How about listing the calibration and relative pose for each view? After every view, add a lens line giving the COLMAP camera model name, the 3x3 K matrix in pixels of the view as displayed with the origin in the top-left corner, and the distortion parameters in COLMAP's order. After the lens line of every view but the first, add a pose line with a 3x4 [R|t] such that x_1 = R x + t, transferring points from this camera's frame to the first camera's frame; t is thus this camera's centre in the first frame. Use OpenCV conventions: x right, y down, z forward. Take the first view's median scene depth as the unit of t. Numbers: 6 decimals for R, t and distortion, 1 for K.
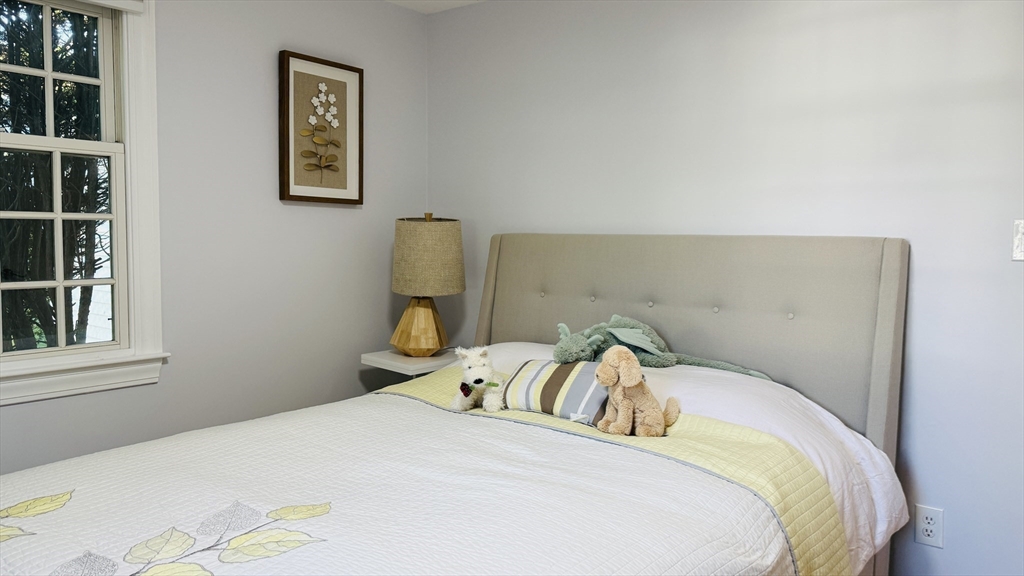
lens RADIAL K [[726.3, 0, 512.3], [0, 726.3, 285.1], [0, 0, 1]] dist [-0.007184, -0.001504]
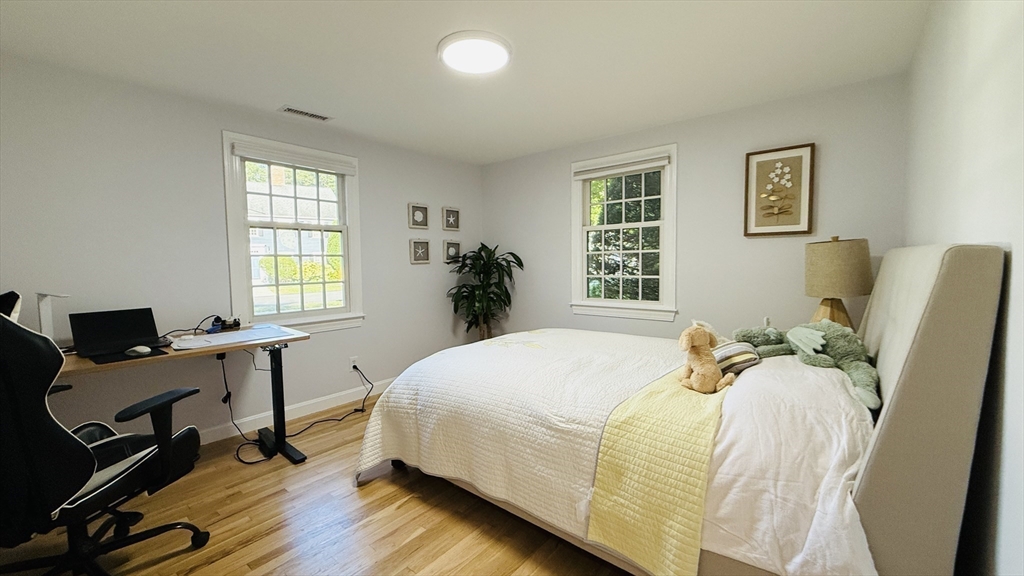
lens RADIAL K [[412.5, 0, 512.9], [0, 412.5, 285.4], [0, 0, 1]] dist [0.000872, 0.000066]
pose [[-0.019126, 0.044875, -0.998810, 0.686146], [-0.055508, 0.997404, 0.045874, -0.010075], [0.998275, 0.056319, -0.016585, 0.425197]]
